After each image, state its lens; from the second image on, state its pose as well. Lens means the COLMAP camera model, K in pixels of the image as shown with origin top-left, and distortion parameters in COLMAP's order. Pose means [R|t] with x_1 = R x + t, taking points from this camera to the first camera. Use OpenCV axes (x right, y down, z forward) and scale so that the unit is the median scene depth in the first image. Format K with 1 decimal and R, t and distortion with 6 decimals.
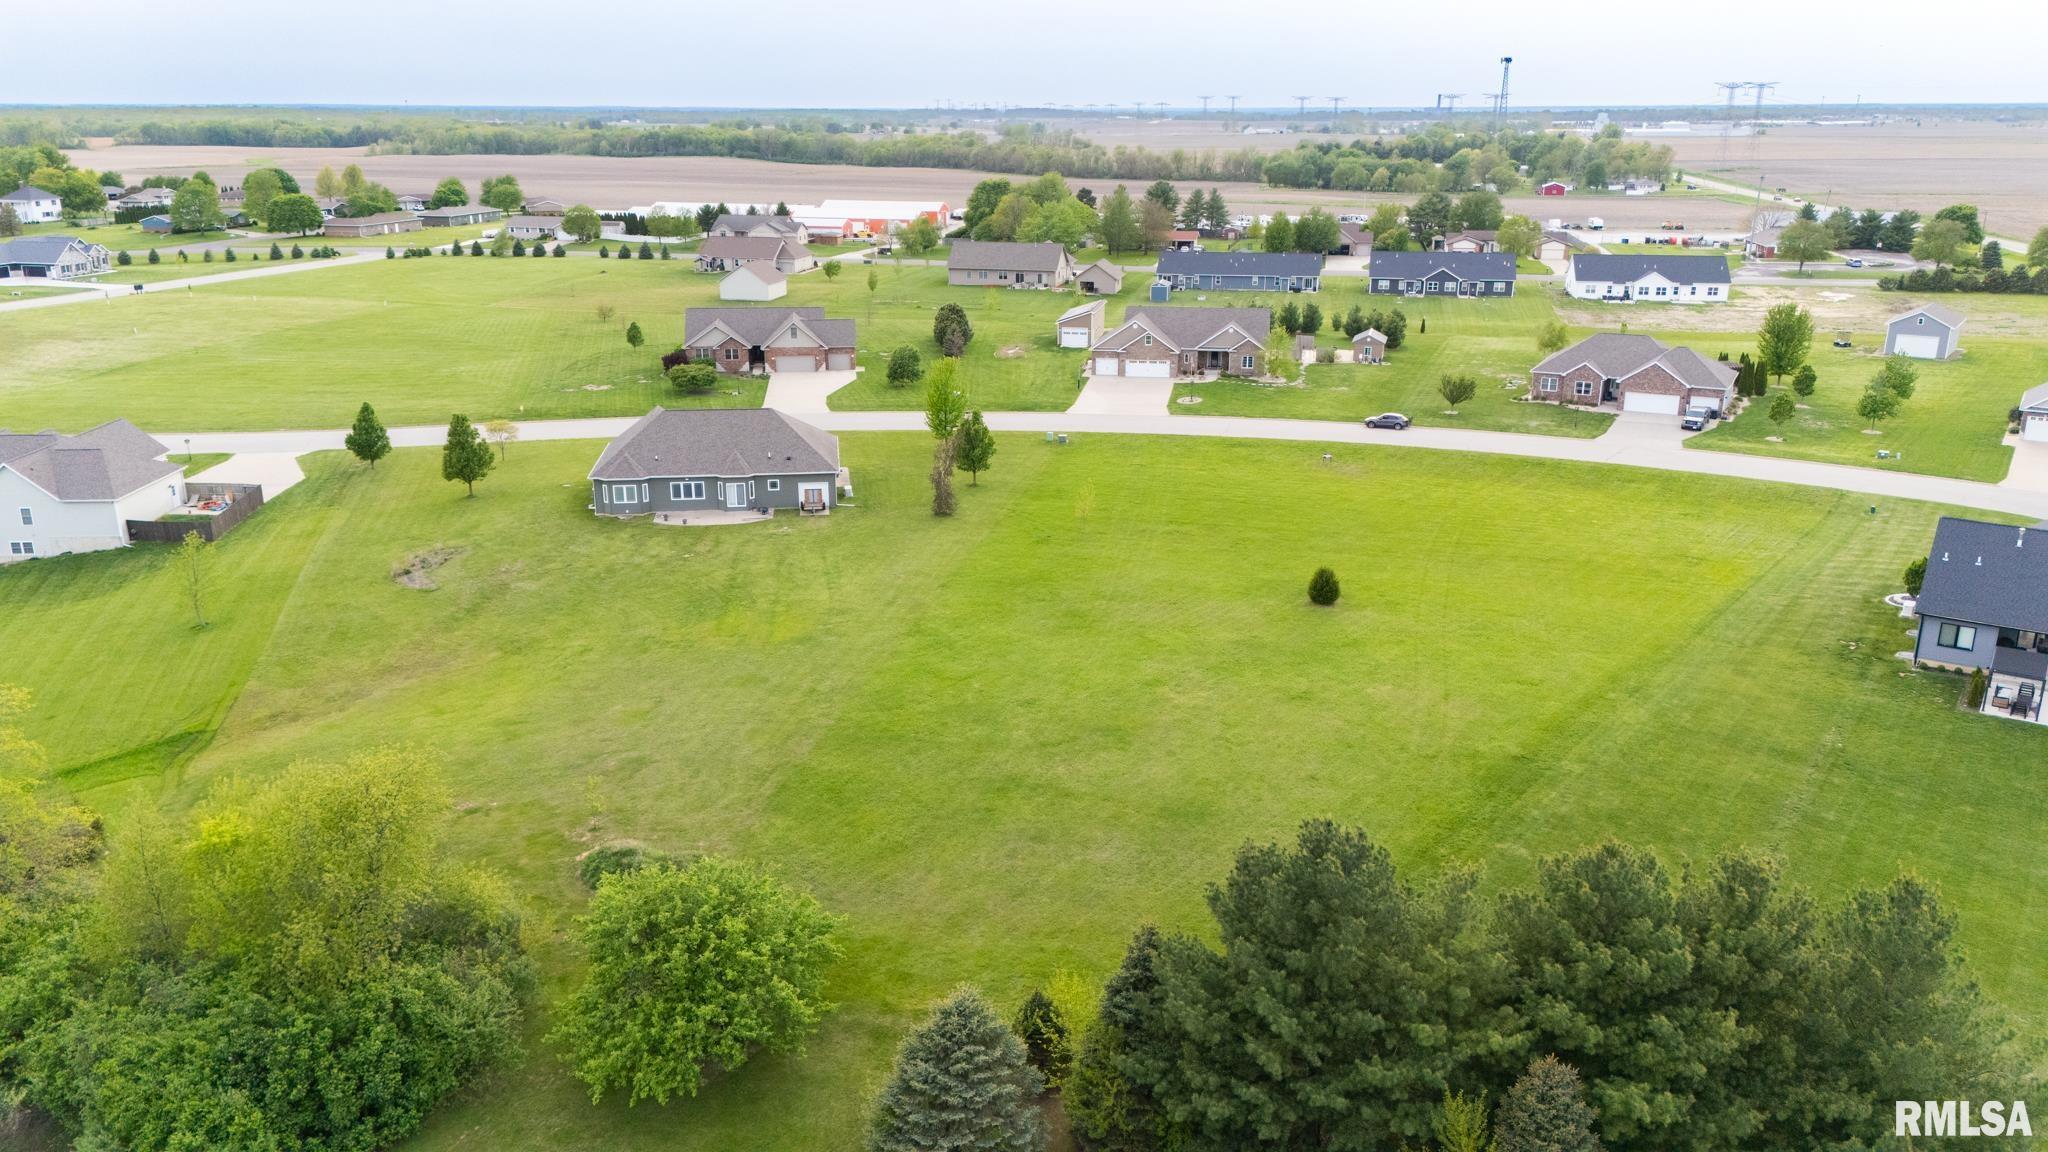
lens RADIAL K [[1508.5, 0, 1024.0], [0, 1508.5, 576.0], [0, 0, 1]] dist [0.093992, -0.108468]
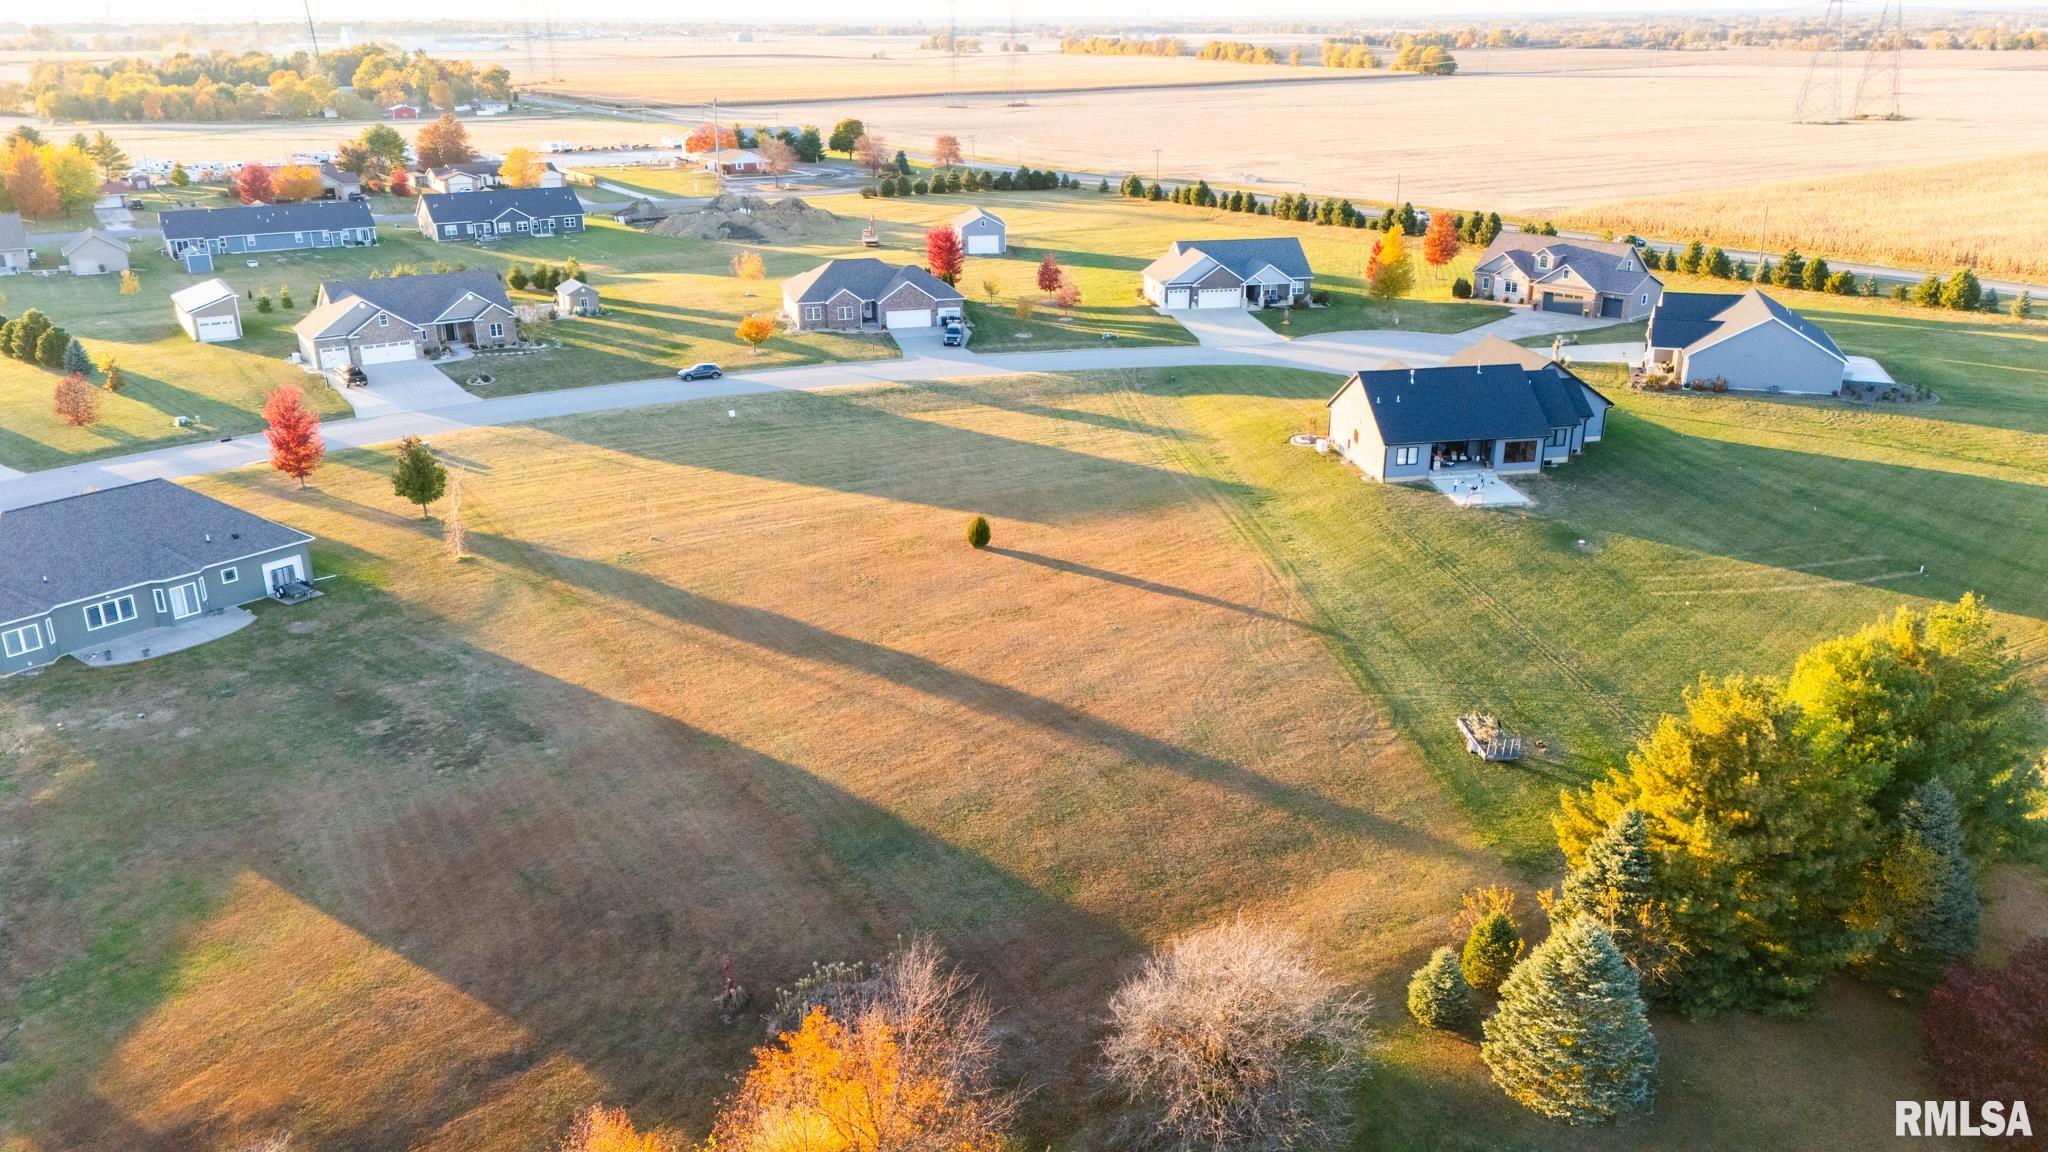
lens RADIAL K [[1508.5, 0, 1024.0], [0, 1508.5, 576.0], [0, 0, 1]] dist [0.093992, -0.108468]
pose [[0.708279, -0.247453, 0.661141, -0.269435], [0.213109, 0.967806, 0.133929, -0.053803], [-0.672997, 0.046036, 0.738211, 0.118982]]
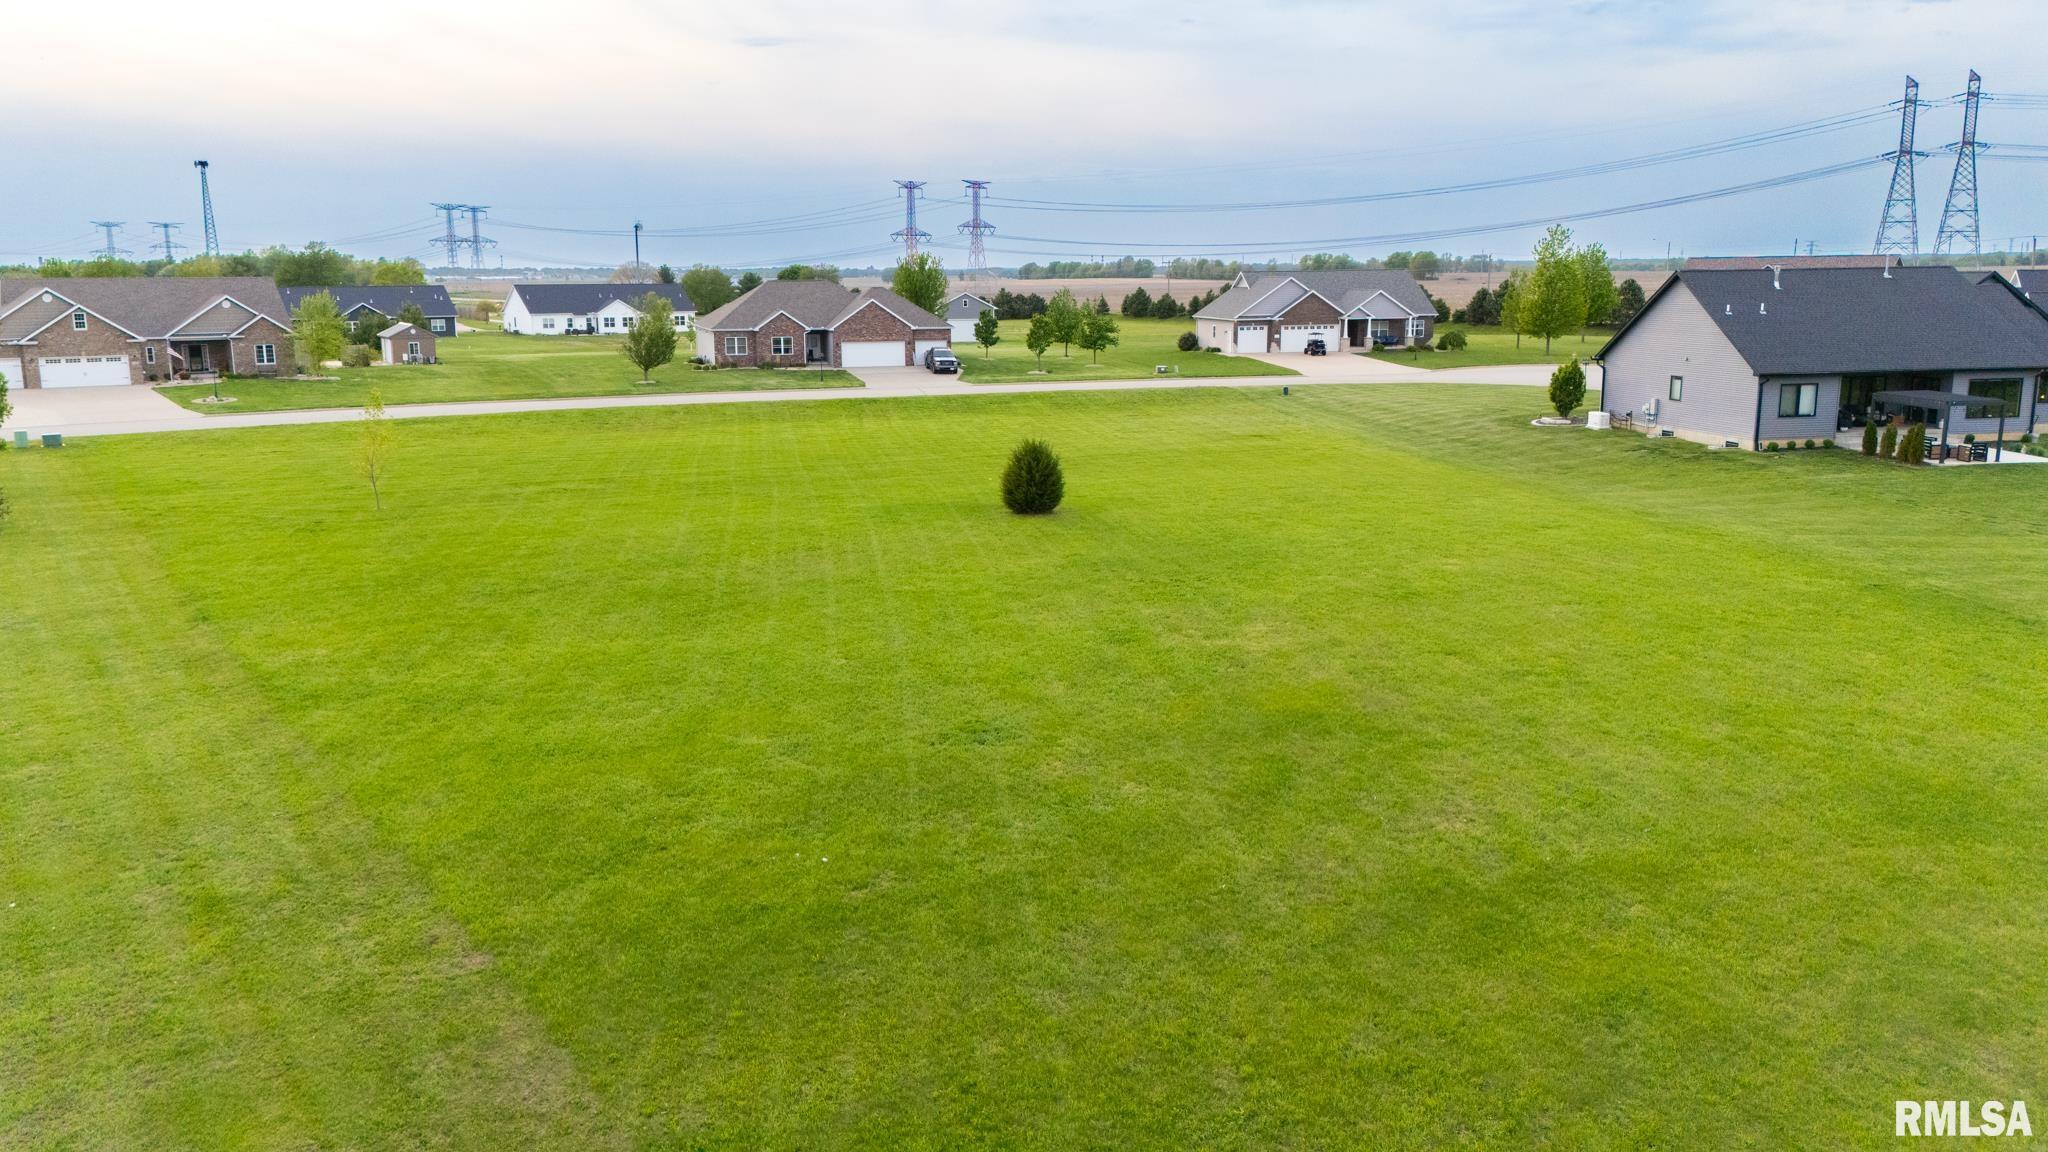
lens RADIAL K [[1588.4, 0, 977.1], [0, 1588.4, 568.4], [0, 0, 1]] dist [0.070197, -0.065731]
pose [[0.706586, -0.133317, 0.694955, -0.112241], [0.218655, 0.975165, -0.035243, 0.029163], [-0.672998, 0.176858, 0.718189, 0.354043]]
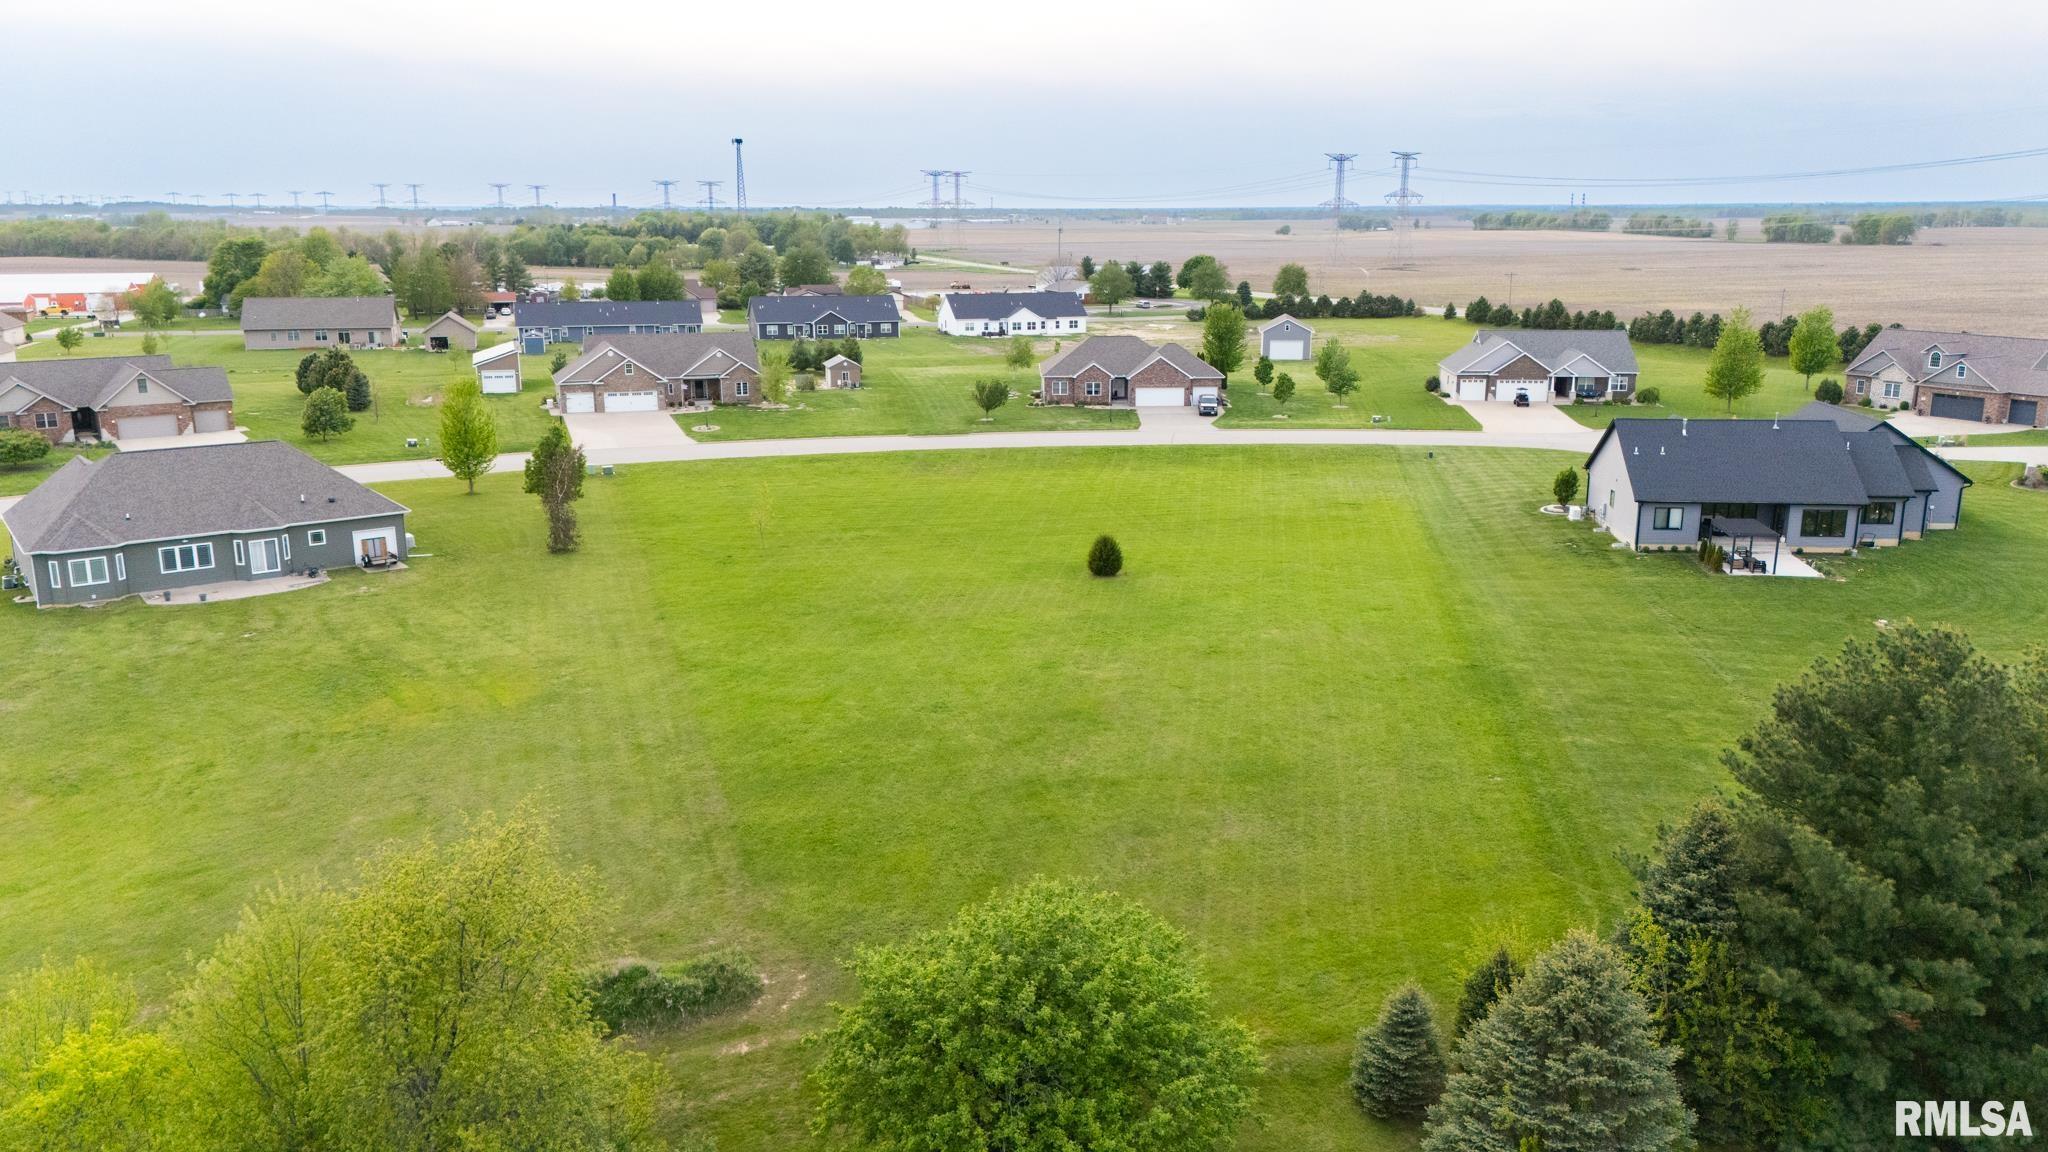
lens RADIAL K [[1543.1, 0, 1042.9], [0, 1543.1, 578.5], [0, 0, 1]] dist [0.096740, -0.127717]
pose [[0.863629, -0.117270, 0.490298, -0.162791], [0.150214, 0.988251, -0.028220, 0.022847], [-0.481228, 0.098021, 0.871098, 0.121851]]
